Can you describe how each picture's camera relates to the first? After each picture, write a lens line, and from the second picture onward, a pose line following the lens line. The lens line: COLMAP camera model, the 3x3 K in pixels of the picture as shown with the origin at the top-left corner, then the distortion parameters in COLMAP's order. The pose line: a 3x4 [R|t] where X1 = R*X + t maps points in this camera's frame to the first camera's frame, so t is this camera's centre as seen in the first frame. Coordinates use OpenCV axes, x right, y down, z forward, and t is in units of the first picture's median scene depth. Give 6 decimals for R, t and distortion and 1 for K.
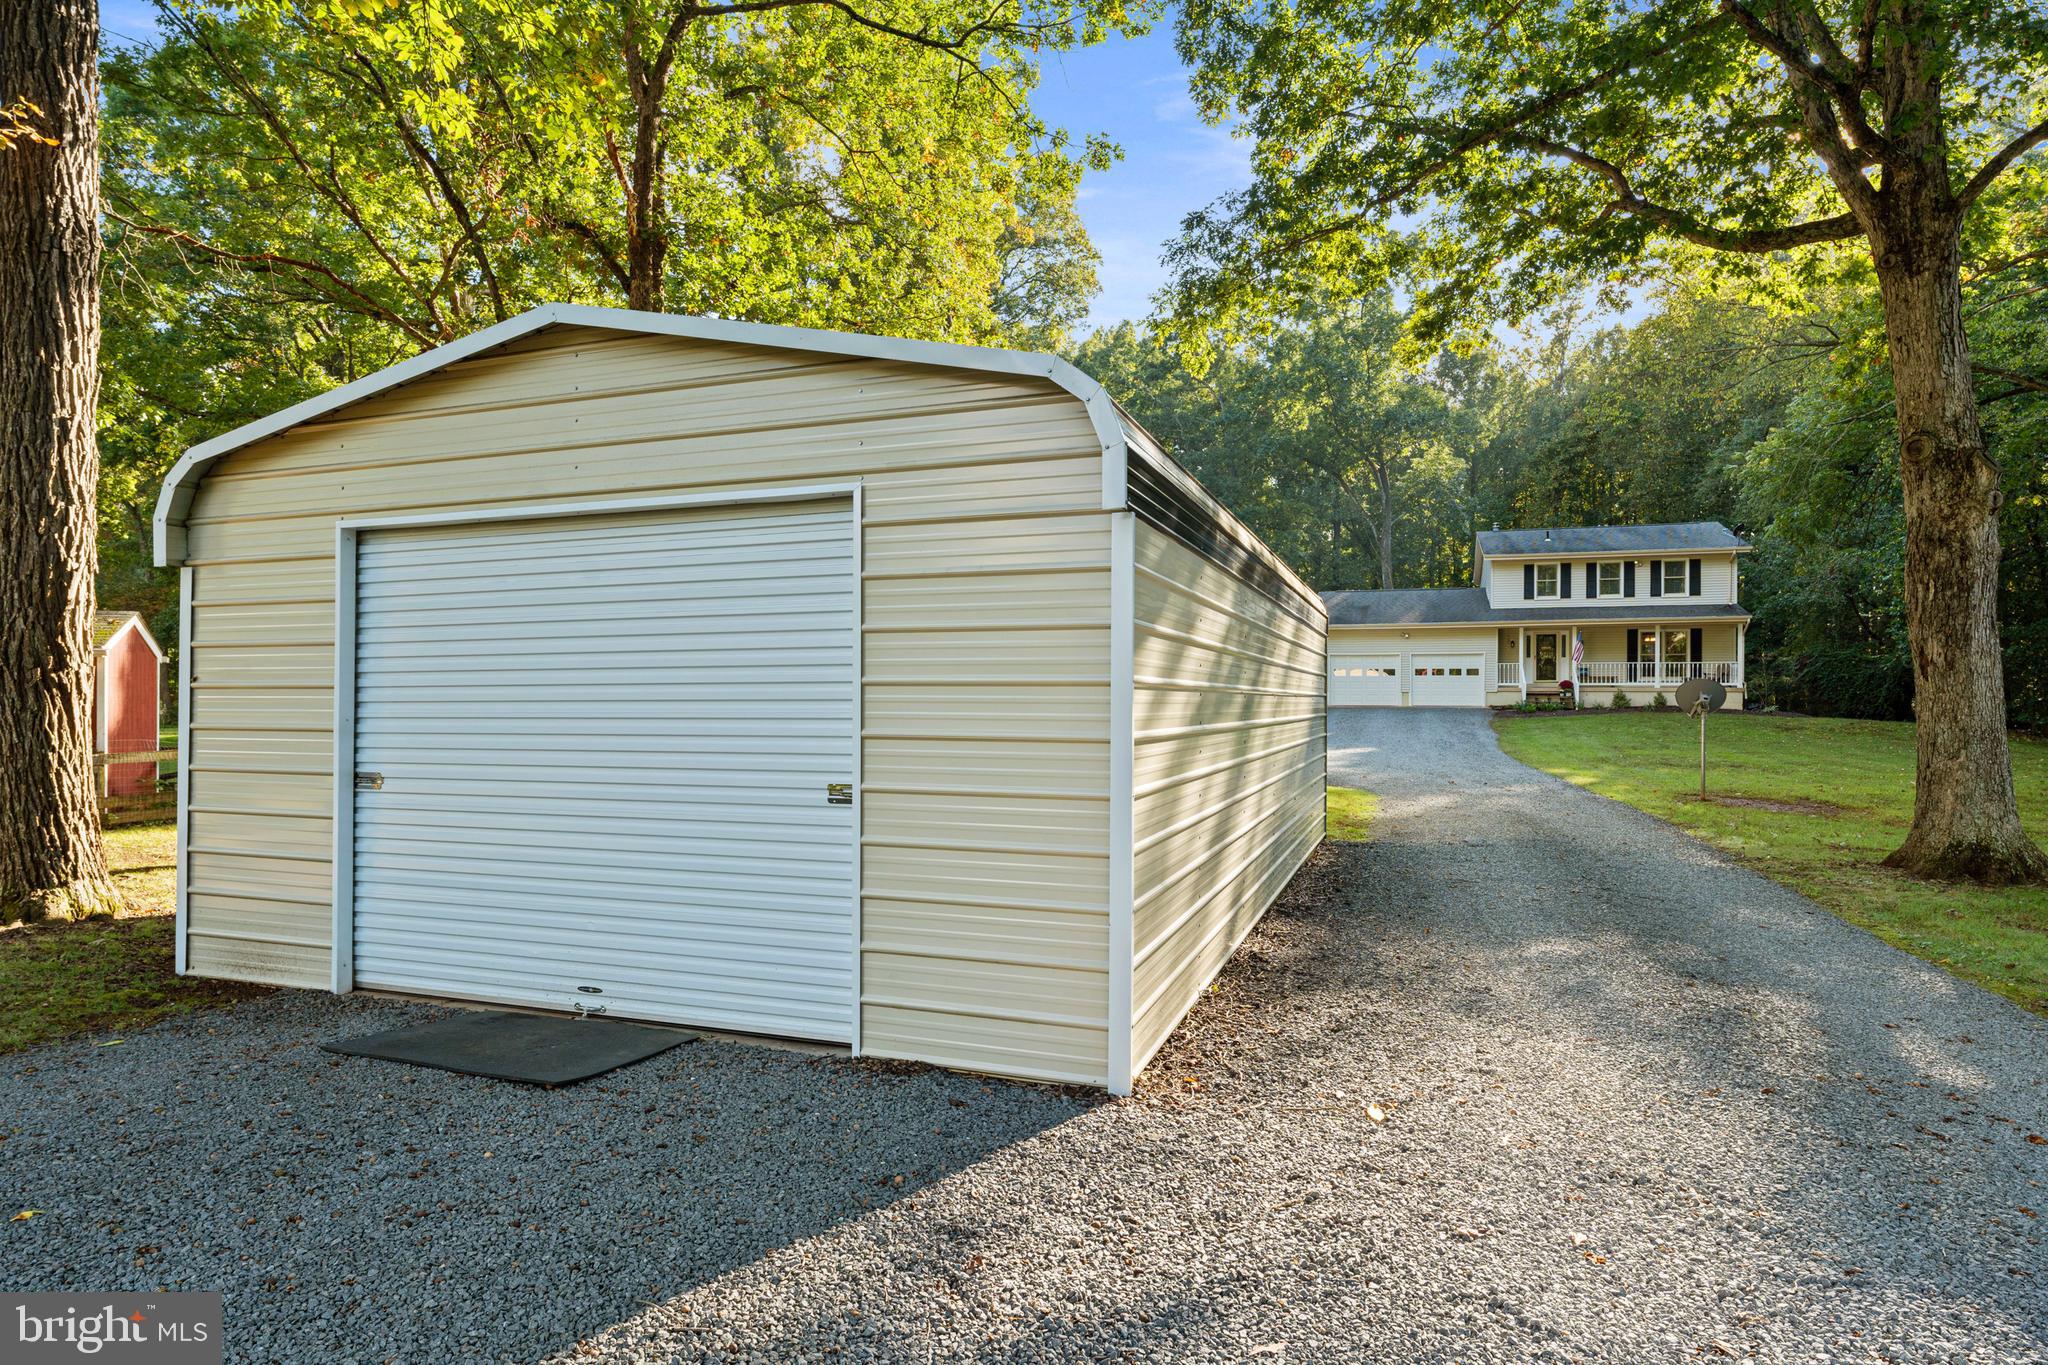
lens RADIAL K [[1339.7, 0, 1102.1], [0, 1339.7, 685.9], [0, 0, 1]] dist [-0.003608, 0.001563]
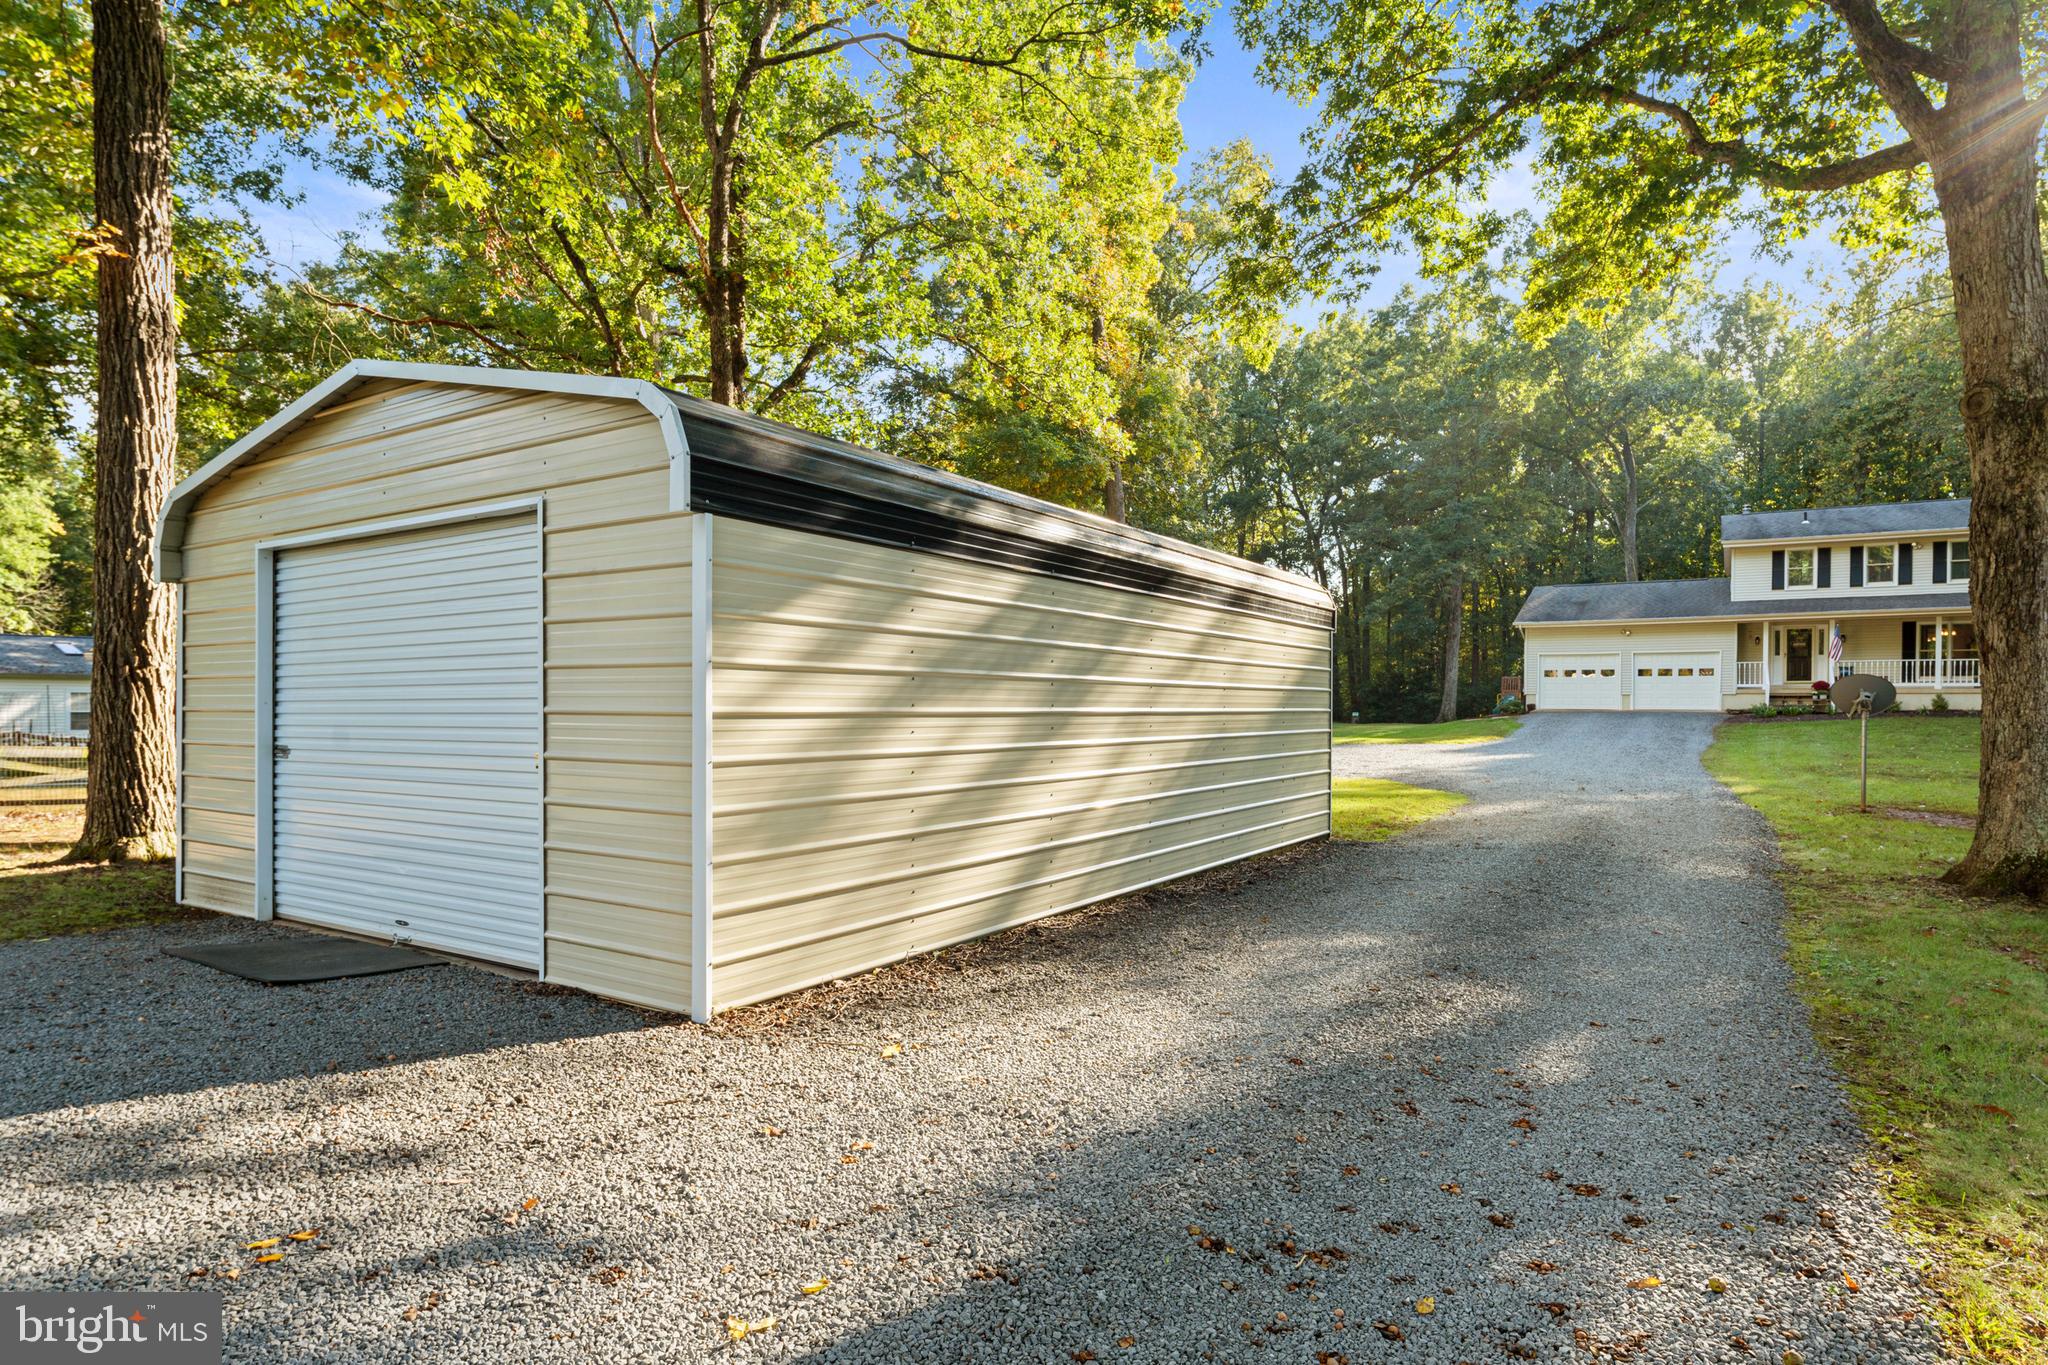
lens RADIAL K [[1365.0, 0, 1017.5], [0, 1365.0, 711.7], [0, 0, 1]] dist [-0.001886, -0.000675]
pose [[0.963517, 0.001118, -0.267643, 0.370607], [0.002443, 0.999913, 0.012972, 0.015453], [0.267634, -0.013152, 0.963431, -0.031977]]
